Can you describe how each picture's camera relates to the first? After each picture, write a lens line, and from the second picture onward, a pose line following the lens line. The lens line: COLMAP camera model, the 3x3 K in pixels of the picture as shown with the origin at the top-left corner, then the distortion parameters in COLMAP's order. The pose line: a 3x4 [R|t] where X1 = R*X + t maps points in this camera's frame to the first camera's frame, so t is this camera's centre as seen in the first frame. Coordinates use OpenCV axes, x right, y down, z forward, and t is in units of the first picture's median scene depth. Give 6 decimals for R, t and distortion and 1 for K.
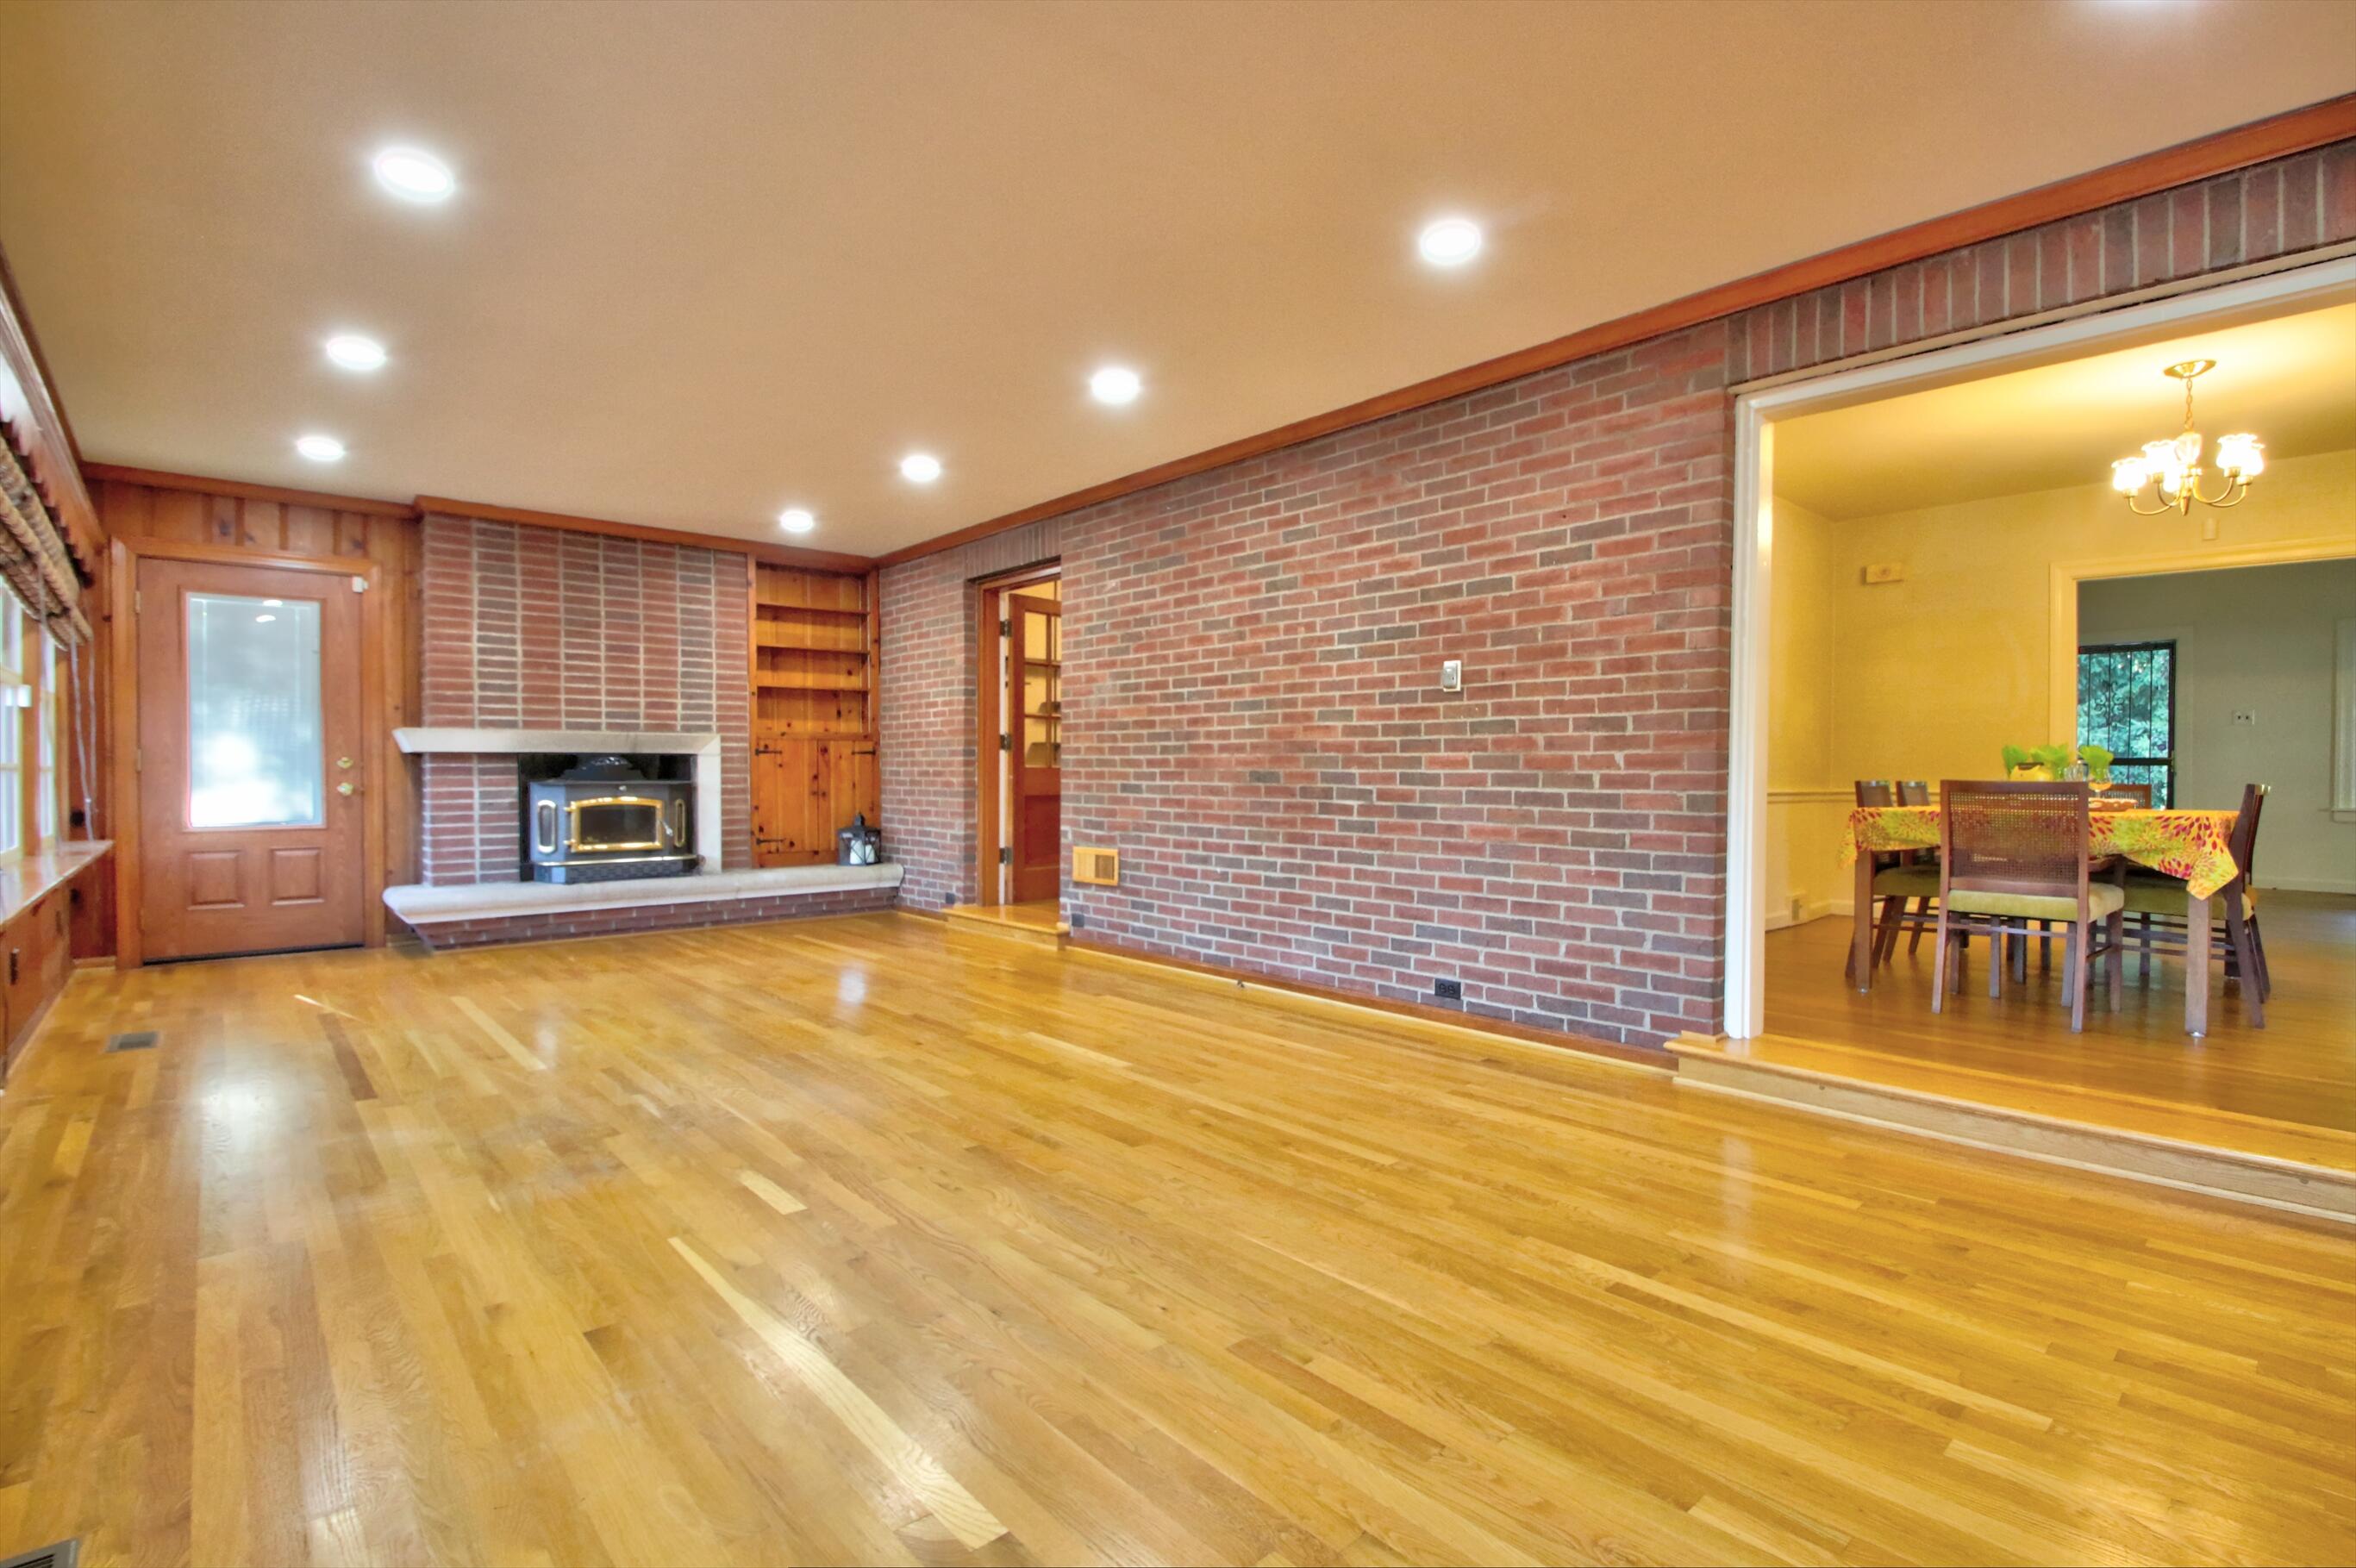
lens RADIAL K [[1083.4, 0, 1186.6], [0, 1083.4, 799.9], [0, 0, 1]] dist [-0.009056, -0.001360]
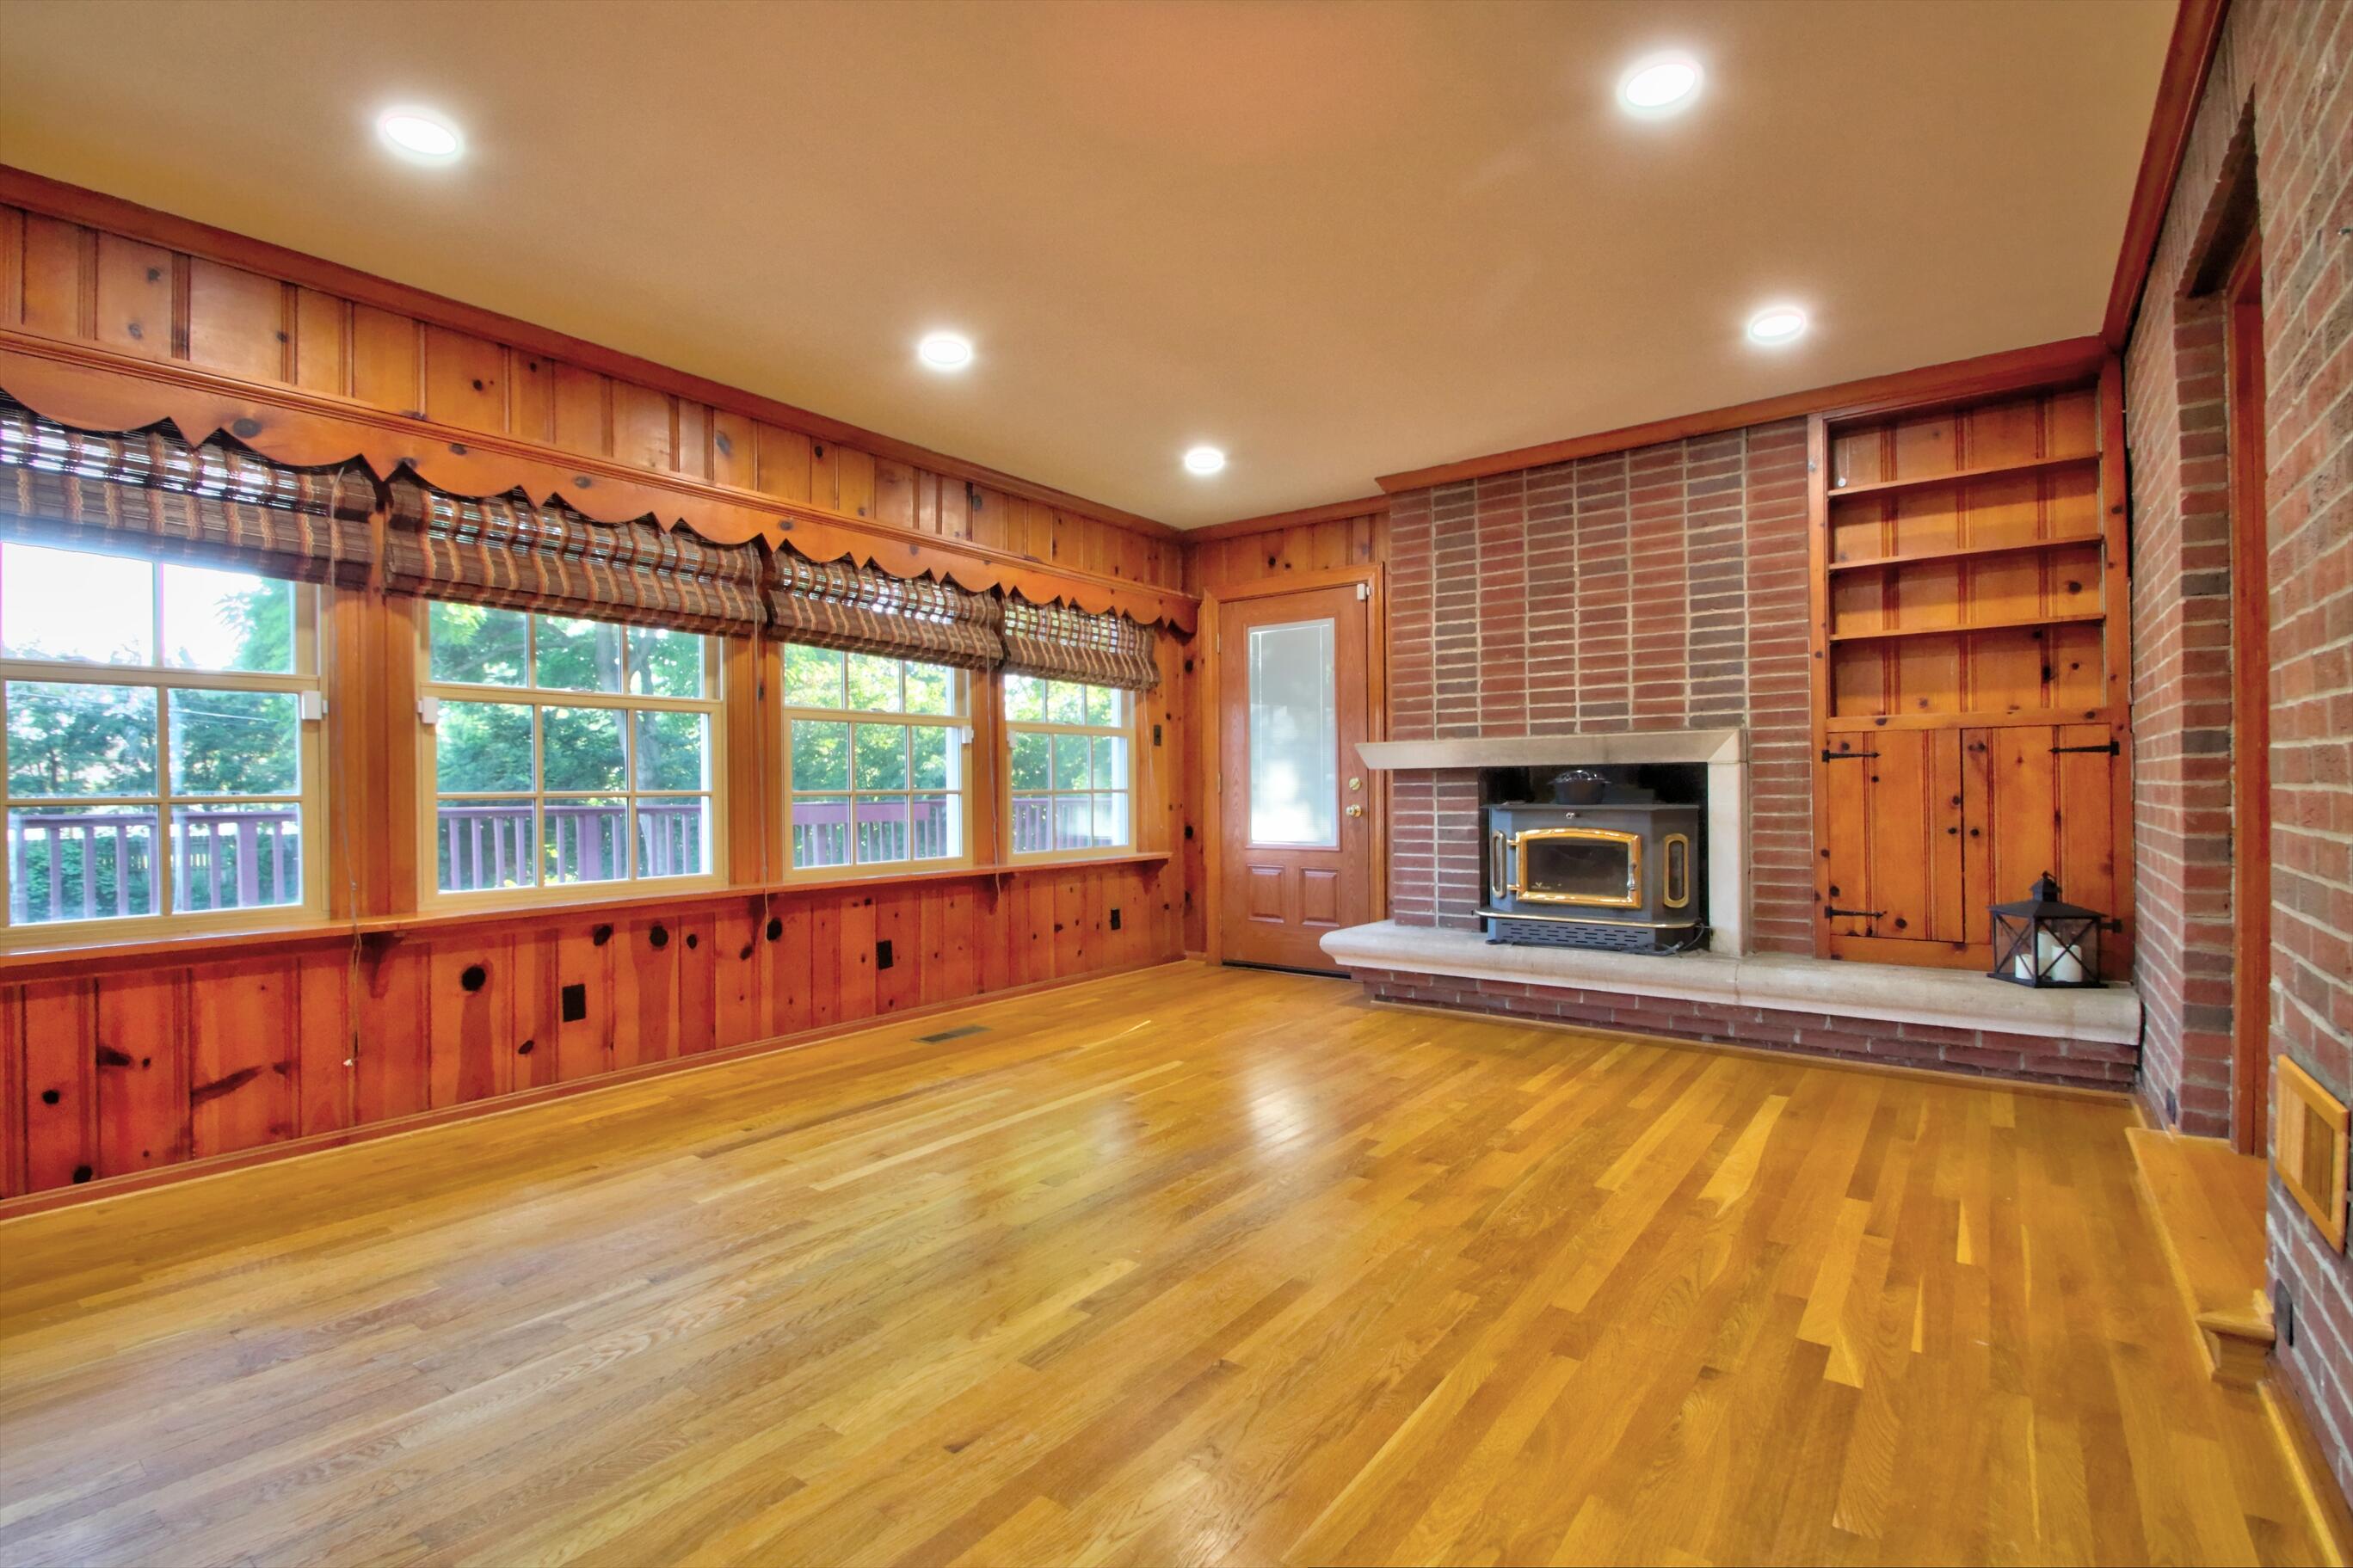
lens RADIAL K [[1081.9, 0, 1179.5], [0, 1081.9, 787.6], [0, 0, 1]] dist [-0.009056, -0.001360]
pose [[0.181065, -0.001037, -0.983471, 0.114457], [-0.015637, 0.999870, -0.003933, -0.021729], [0.983347, 0.016091, 0.181025, 0.617496]]
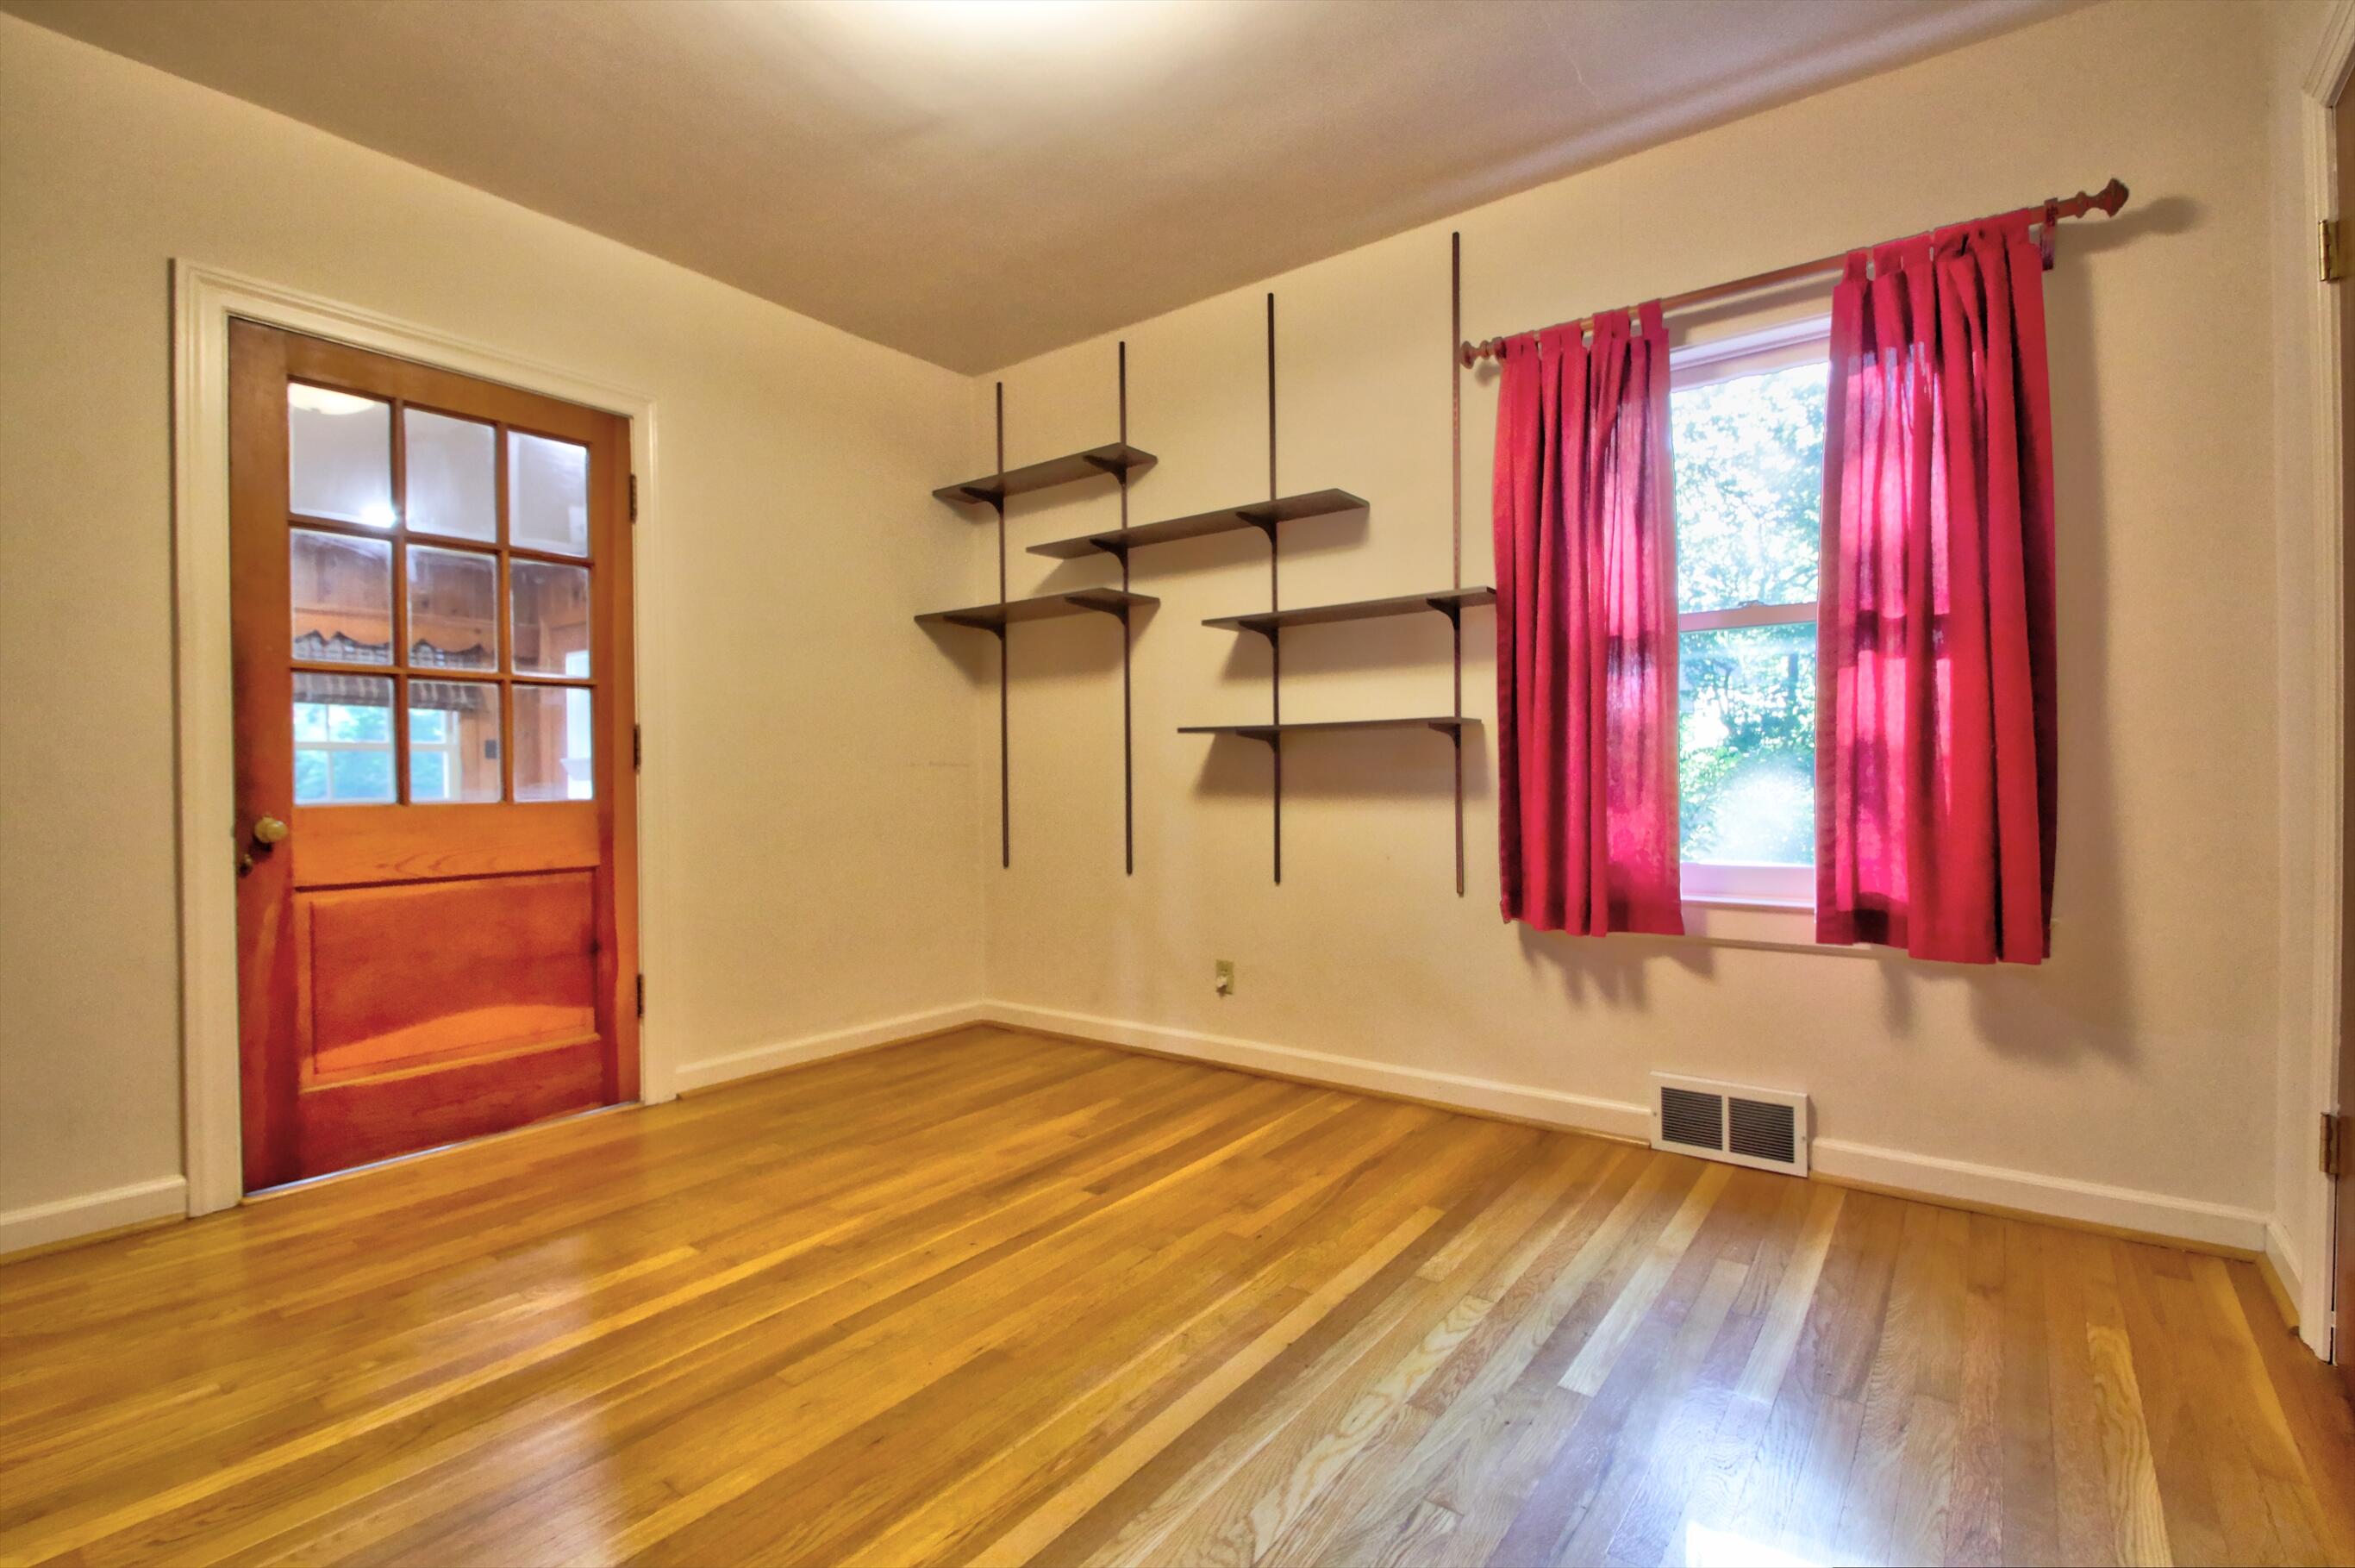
lens RADIAL K [[1083.0, 0, 1179.9], [0, 1083.0, 781.8], [0, 0, 1]] dist [-0.009056, -0.001360]
pose [[0.183771, -0.002695, -0.982965, 0.341671], [-0.010949, 0.999929, -0.004788, -0.041994], [0.982908, 0.011642, 0.183729, 1.232892]]
